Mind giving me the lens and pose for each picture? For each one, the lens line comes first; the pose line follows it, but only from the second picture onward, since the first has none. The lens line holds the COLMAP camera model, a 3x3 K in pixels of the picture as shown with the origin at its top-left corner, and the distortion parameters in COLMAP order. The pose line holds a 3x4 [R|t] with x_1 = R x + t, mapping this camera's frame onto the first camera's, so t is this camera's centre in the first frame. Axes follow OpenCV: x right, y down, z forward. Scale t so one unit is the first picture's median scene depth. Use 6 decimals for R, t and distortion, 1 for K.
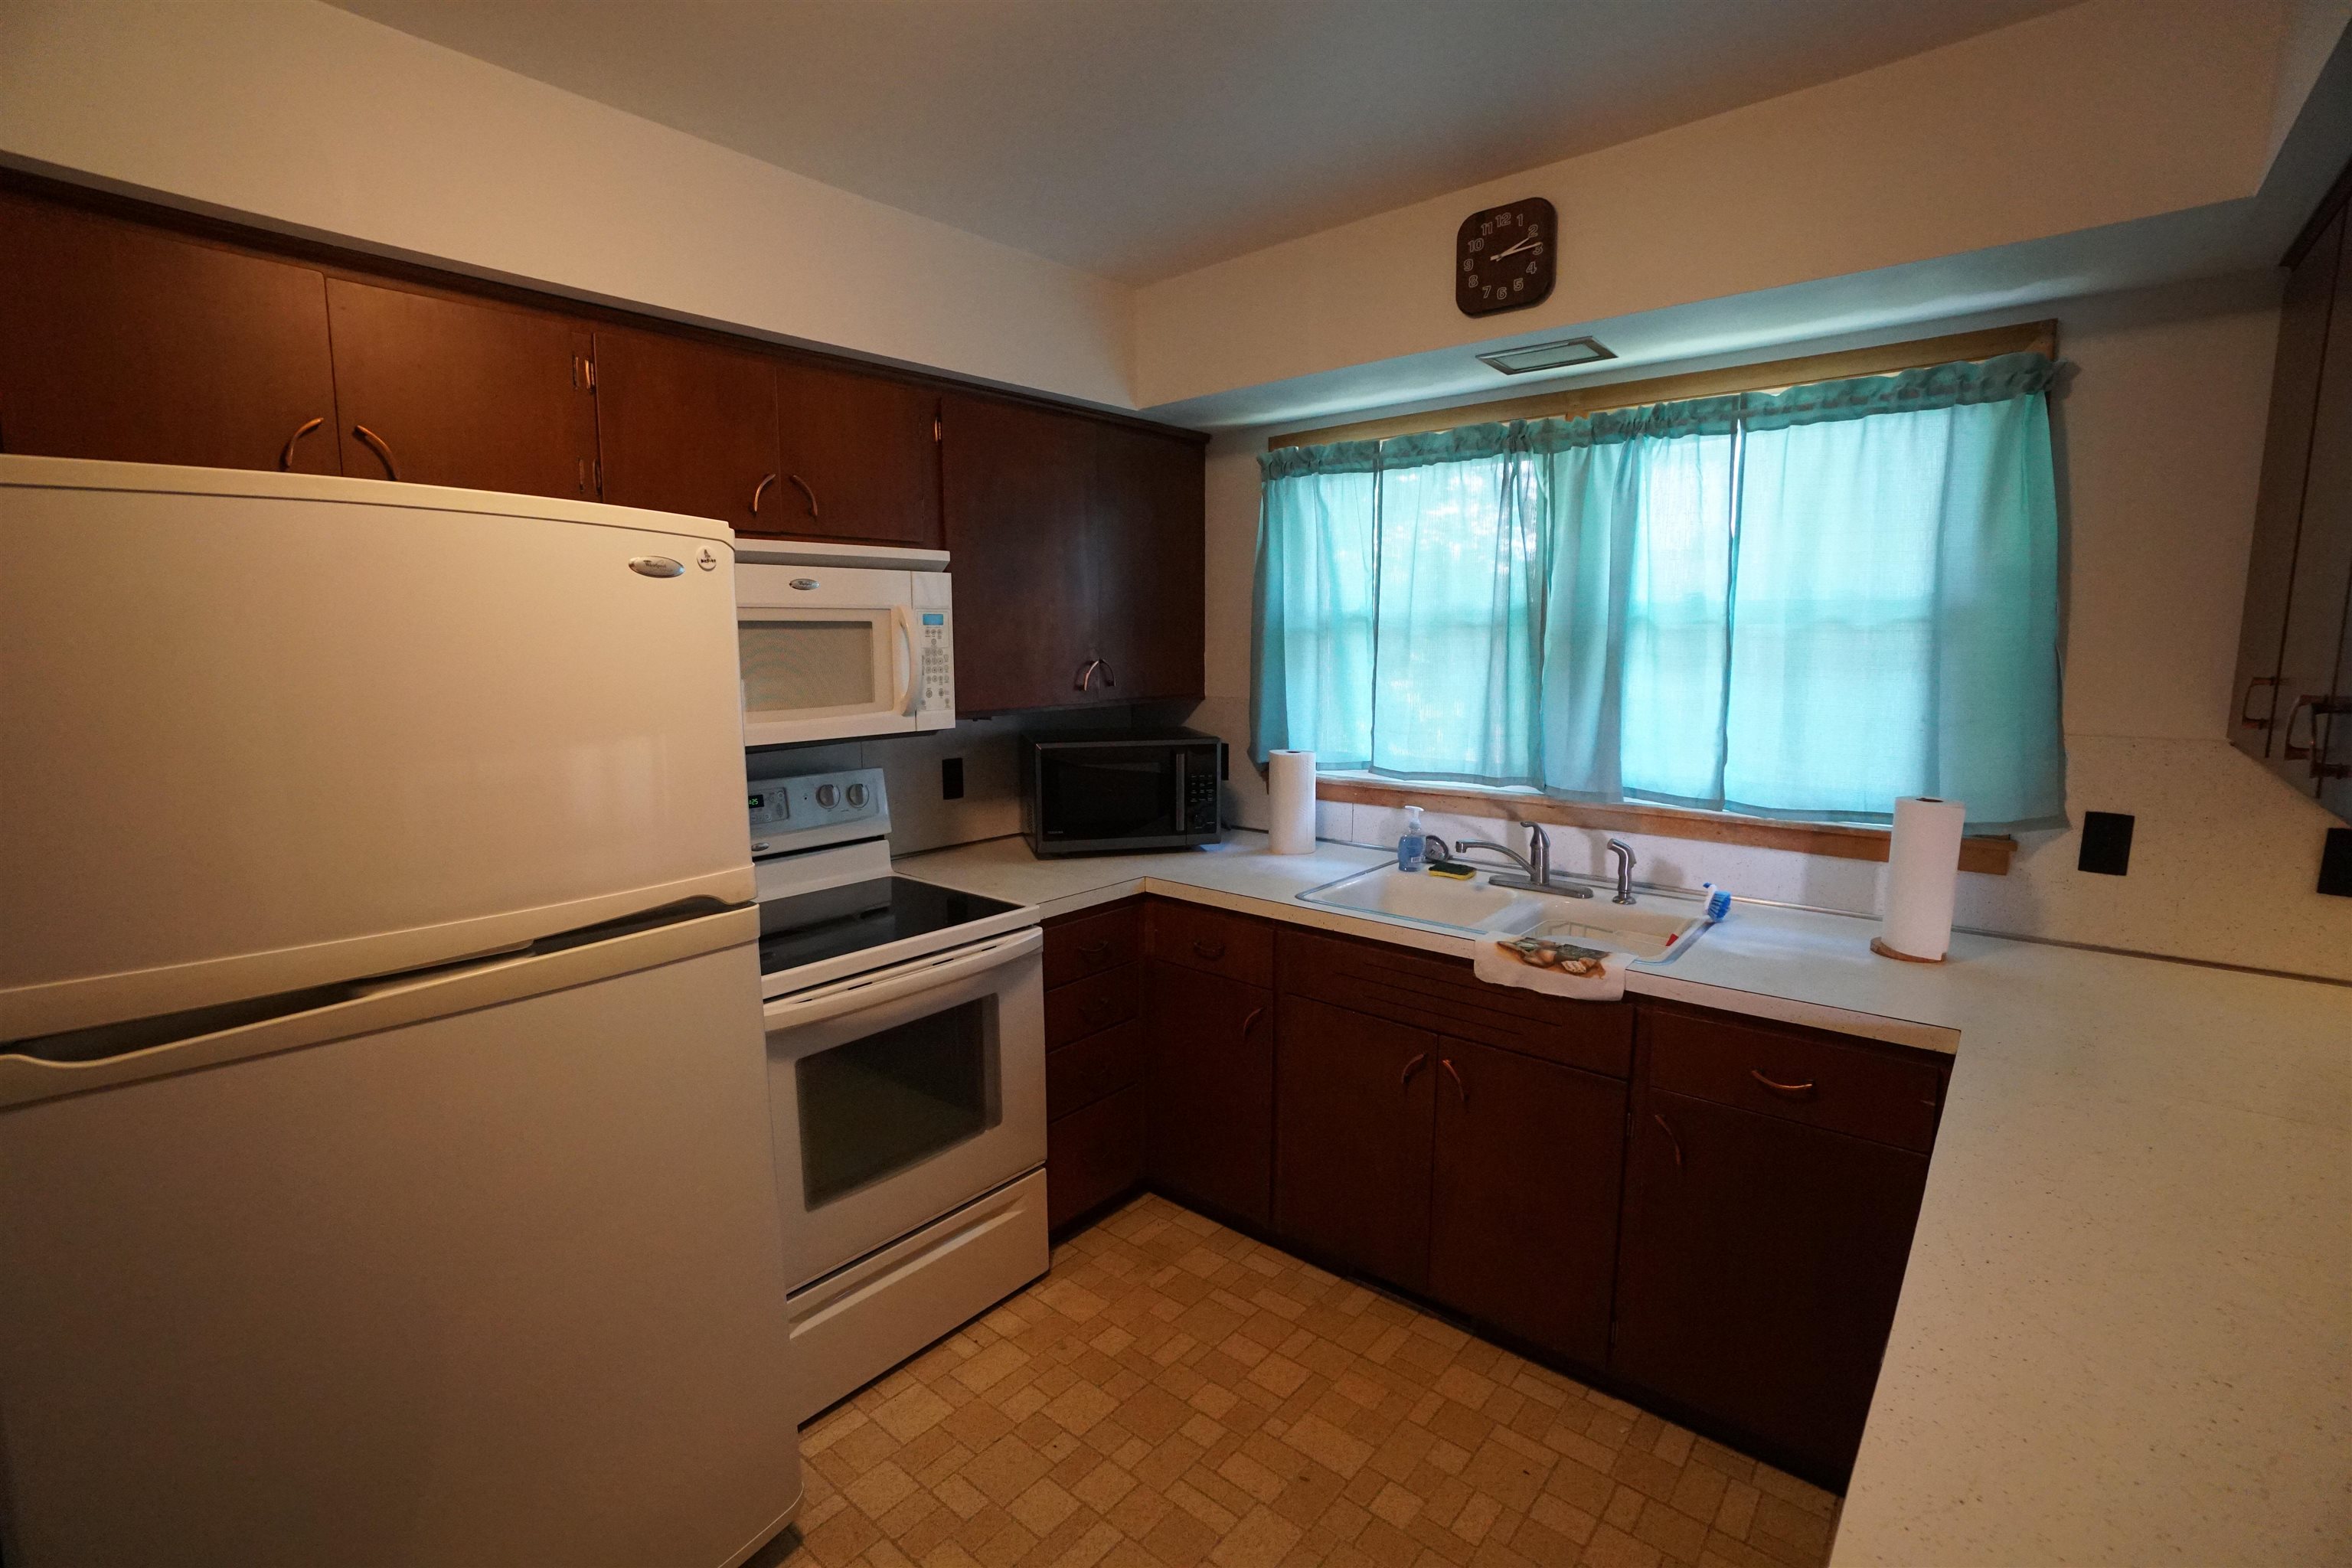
lens RADIAL K [[1060.6, 0, 1166.6], [0, 1060.6, 771.6], [0, 0, 1]] dist [-0.042585, 0.017013]
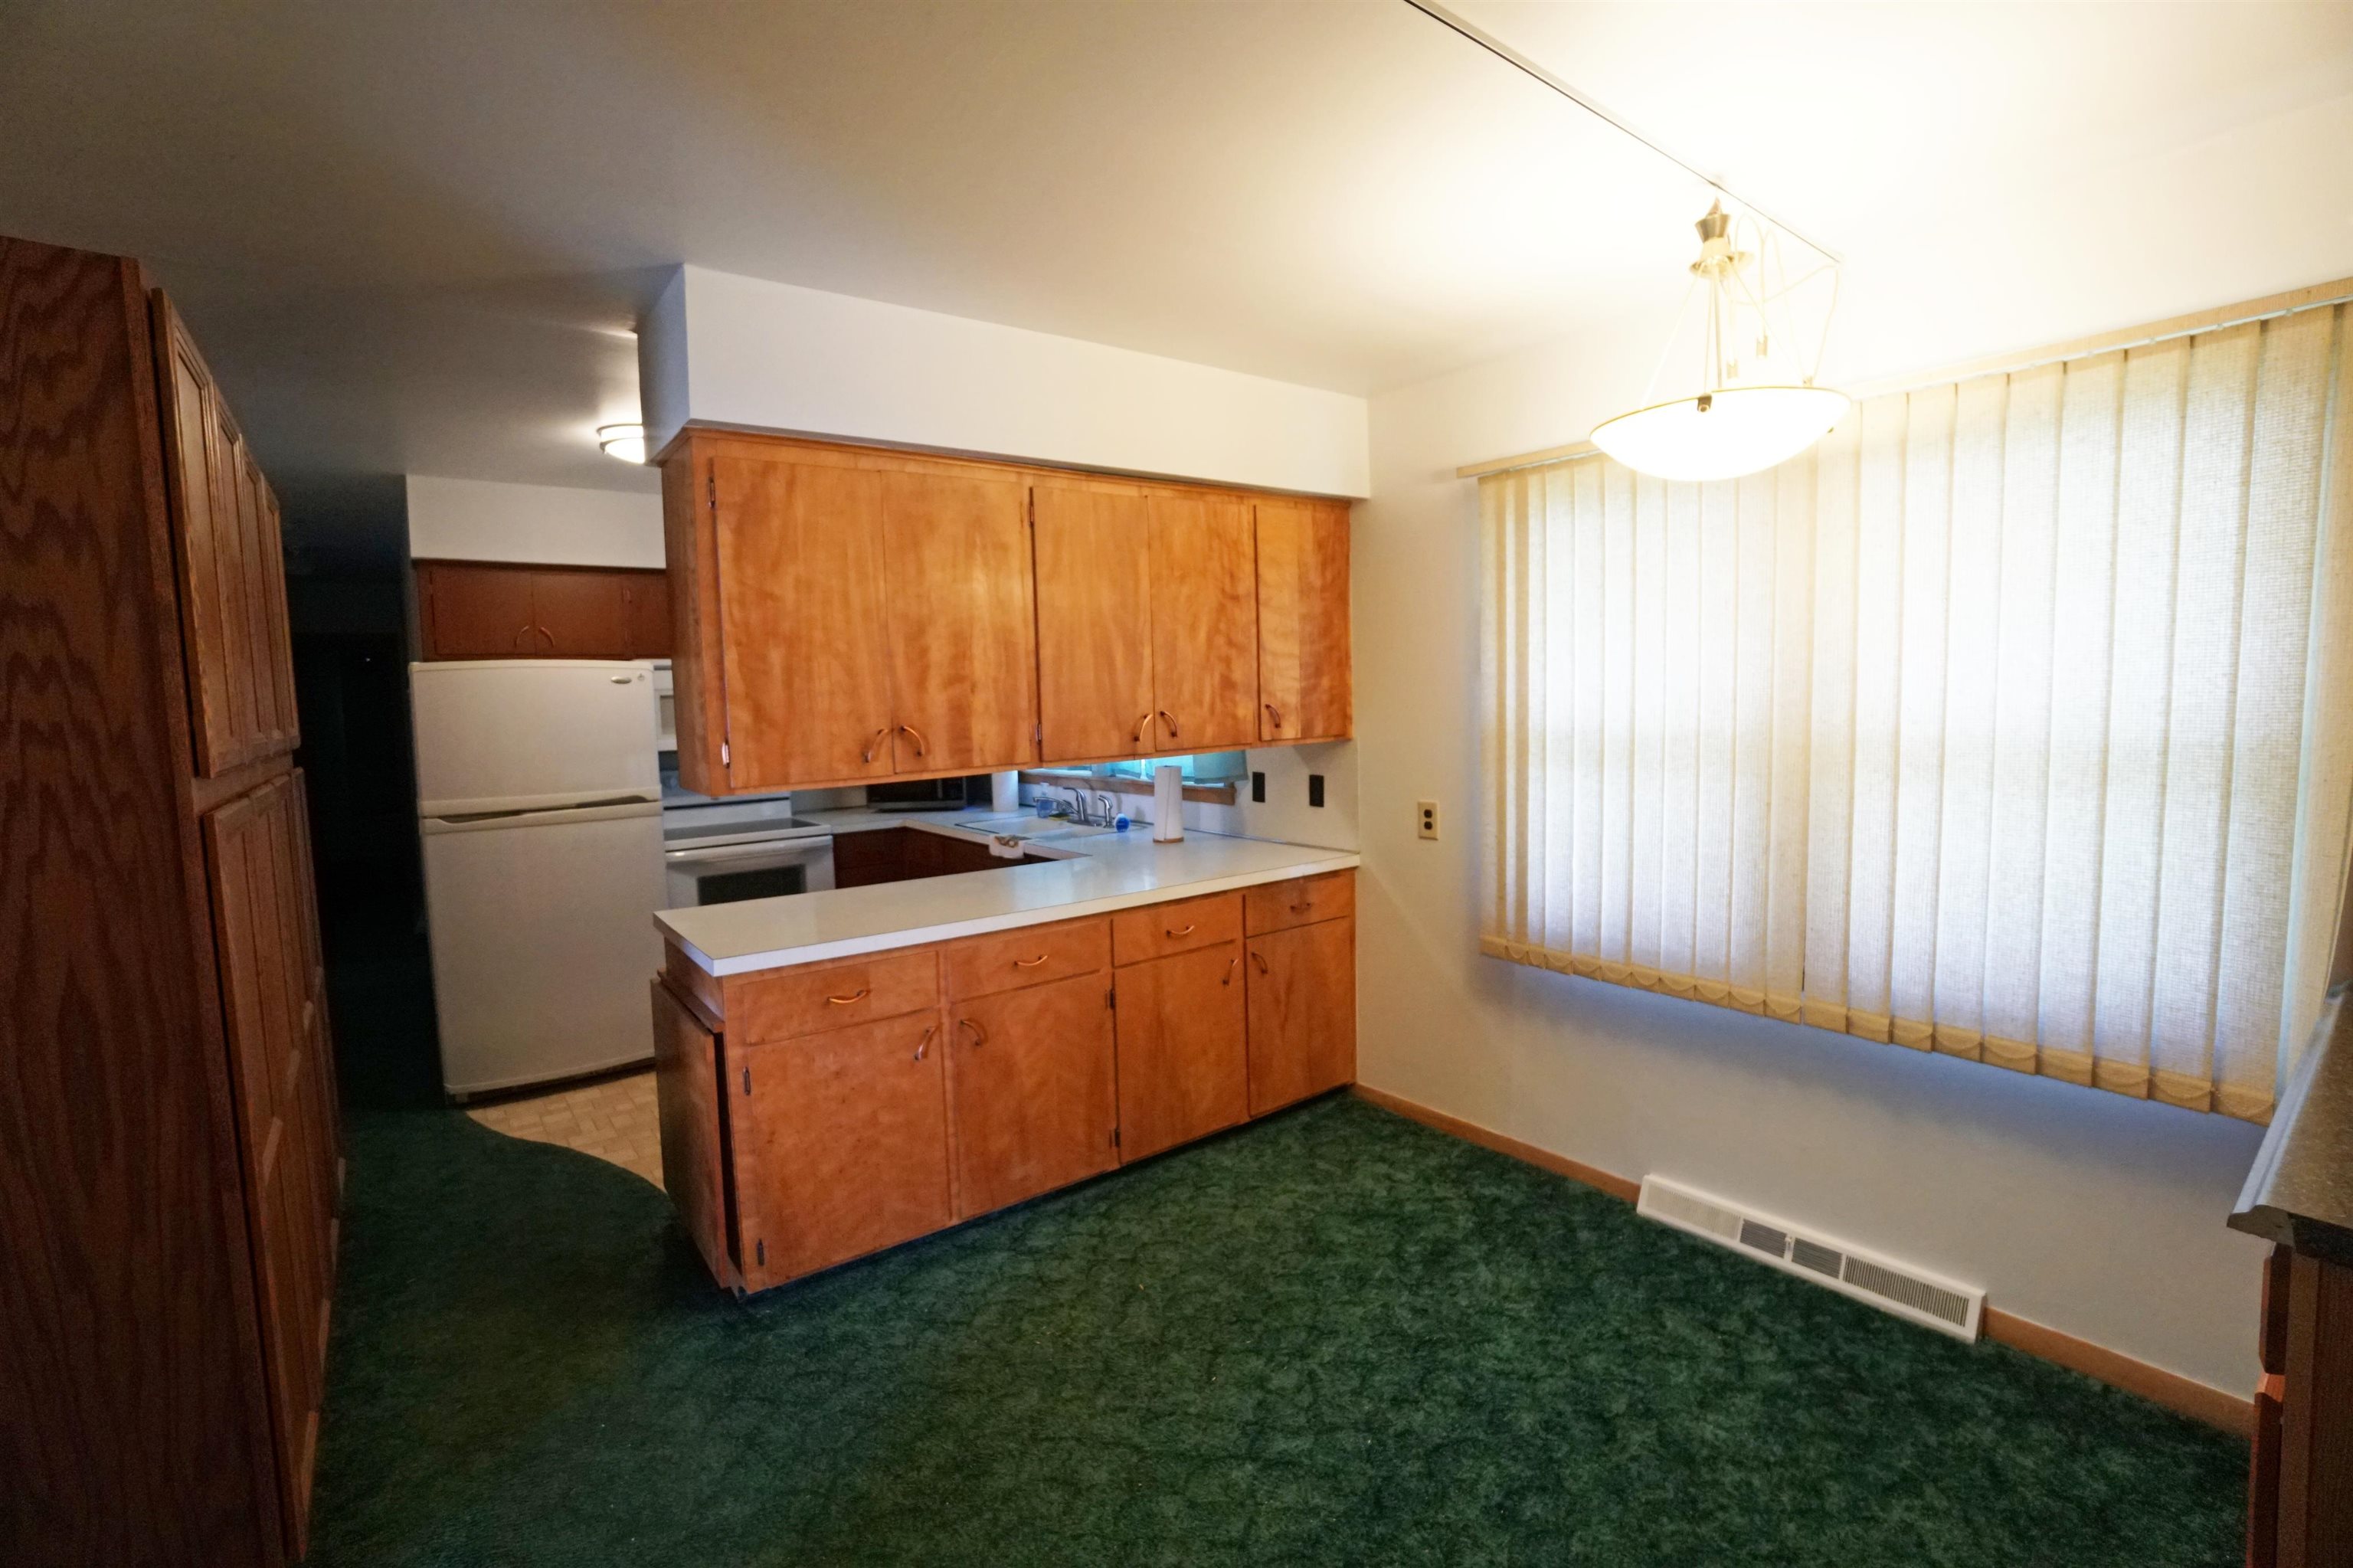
lens RADIAL K [[1061.1, 0, 1167.1], [0, 1061.1, 771.6], [0, 0, 1]] dist [-0.042585, 0.017013]
pose [[0.980866, -0.007747, -0.194530, 0.980633], [0.000112, 0.999230, -0.039231, 0.104838], [0.194684, 0.038458, 0.980112, -0.953347]]
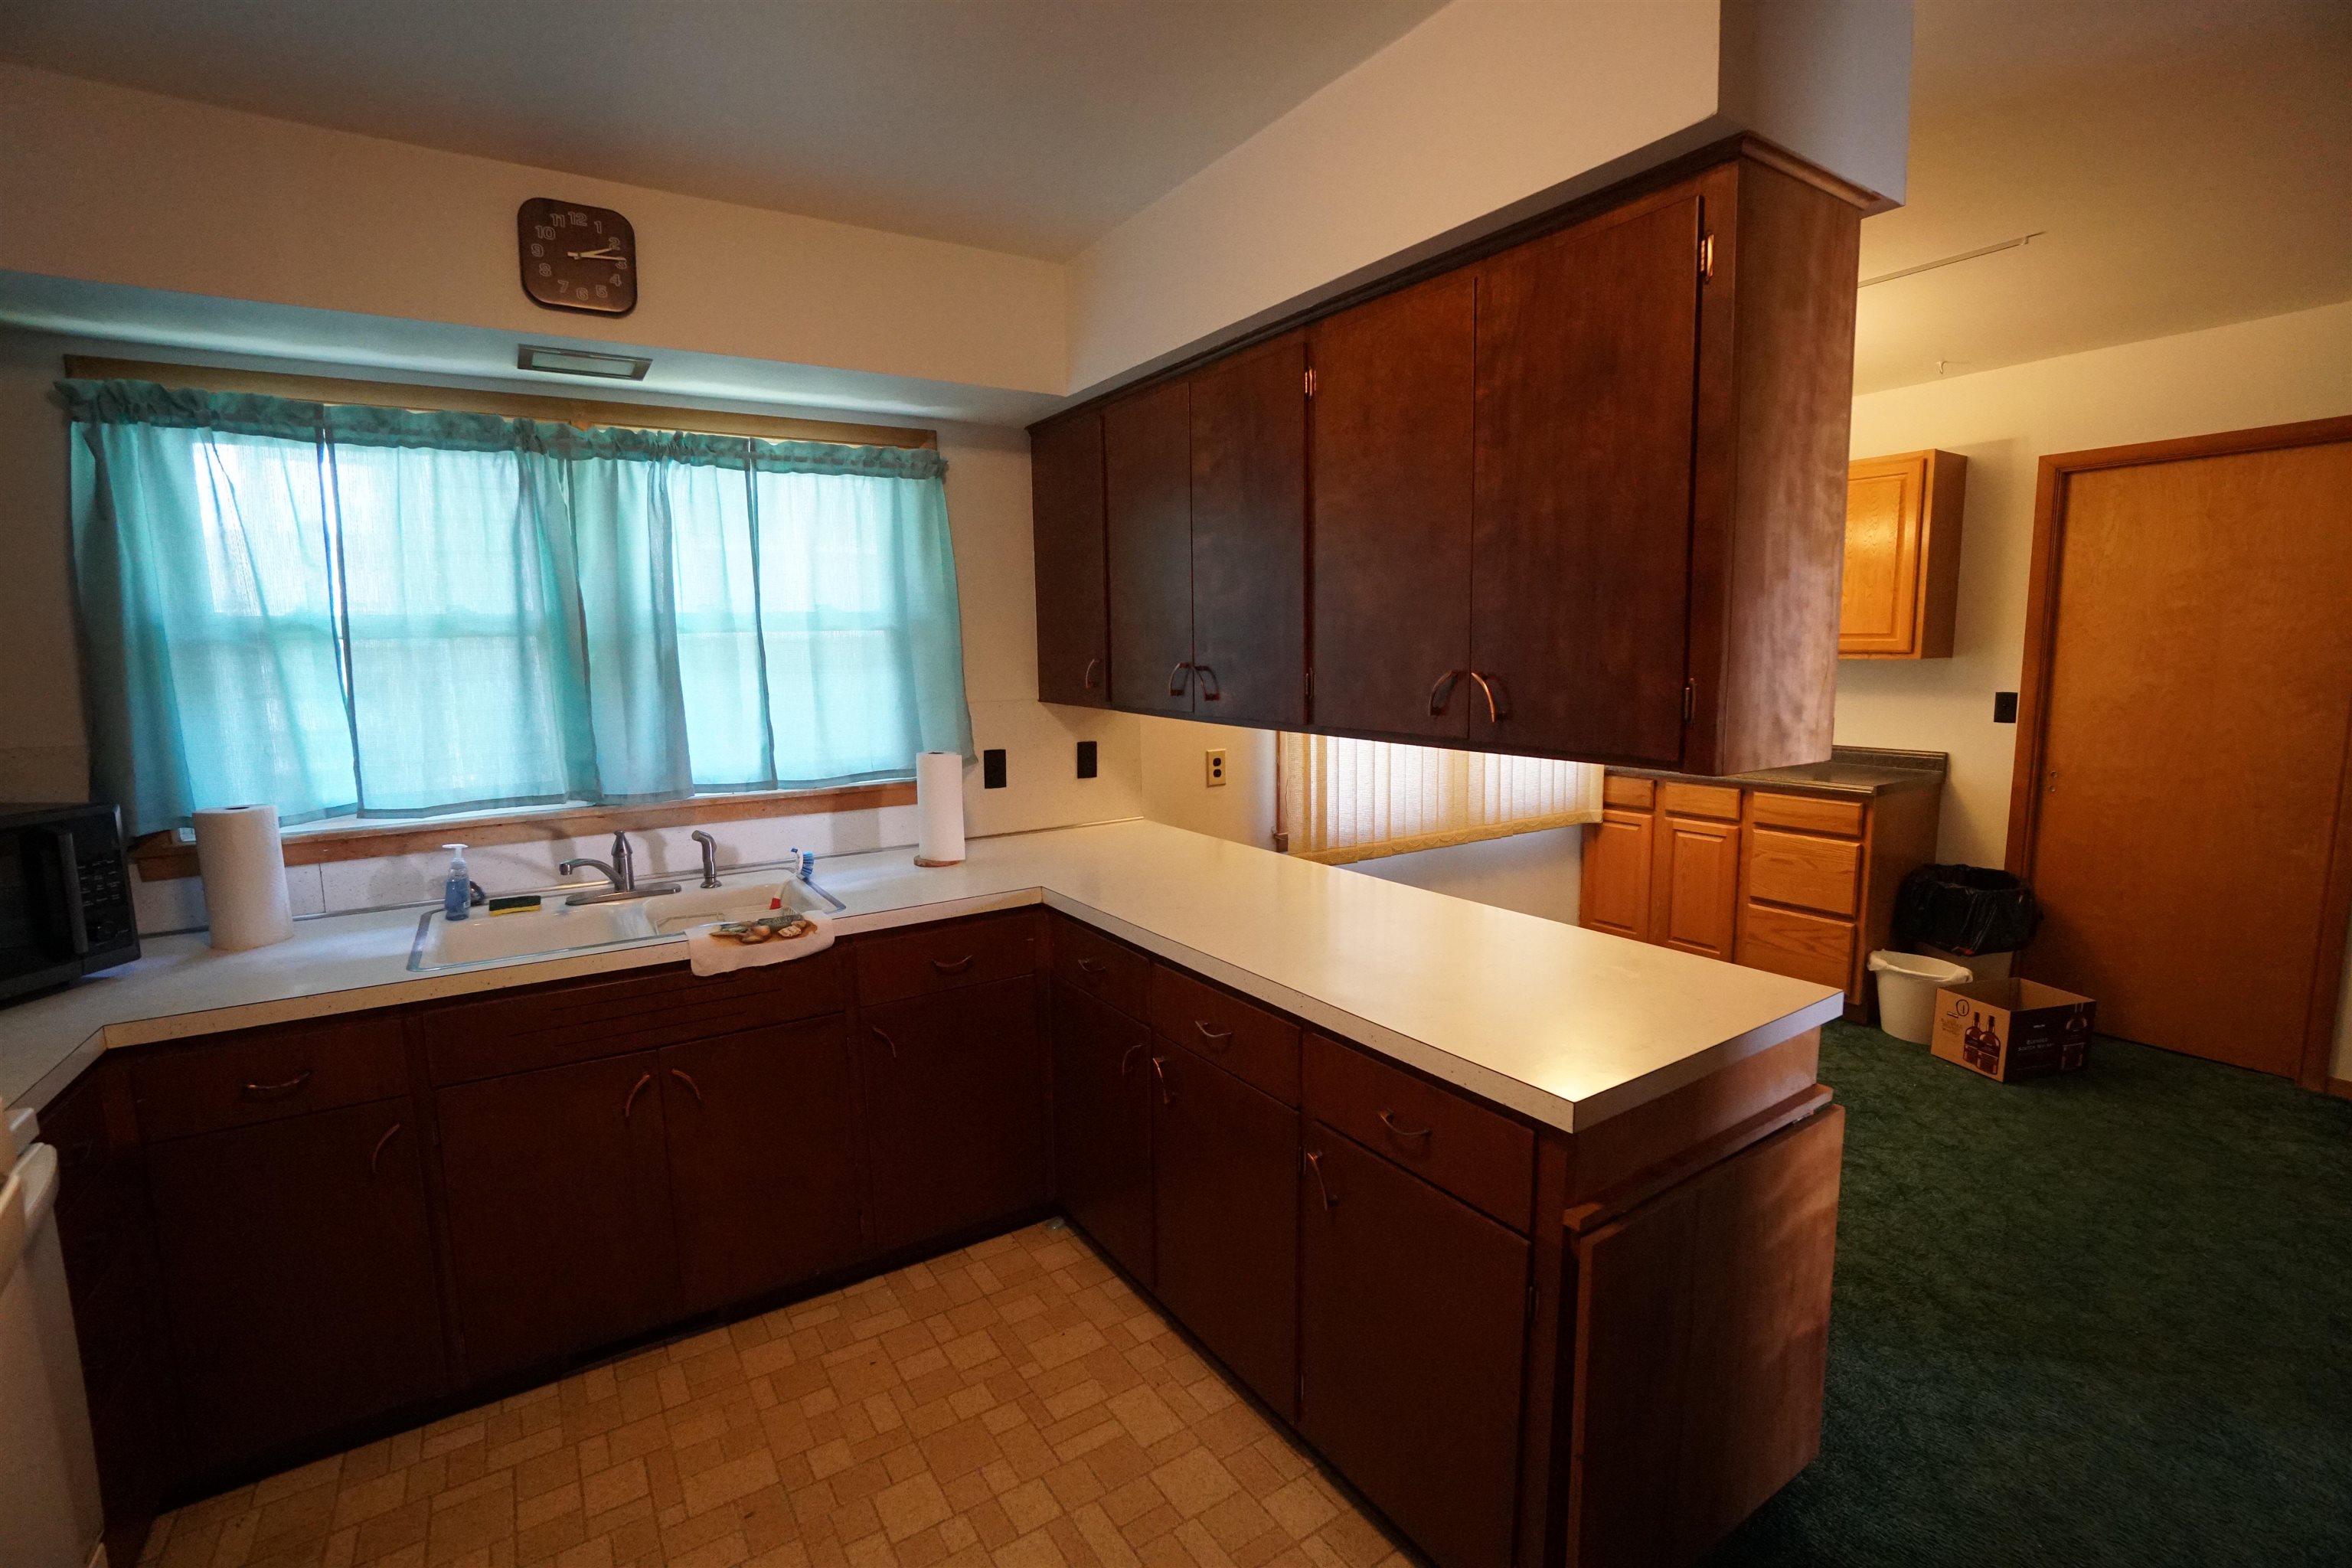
lens RADIAL K [[1060.6, 0, 1166.6], [0, 1060.6, 771.6], [0, 0, 1]] dist [-0.042585, 0.017013]
pose [[0.282773, -0.115060, 0.952261, -0.487801], [0.136922, 0.987454, 0.078654, -0.015565], [-0.949364, 0.108145, 0.294979, 0.232535]]
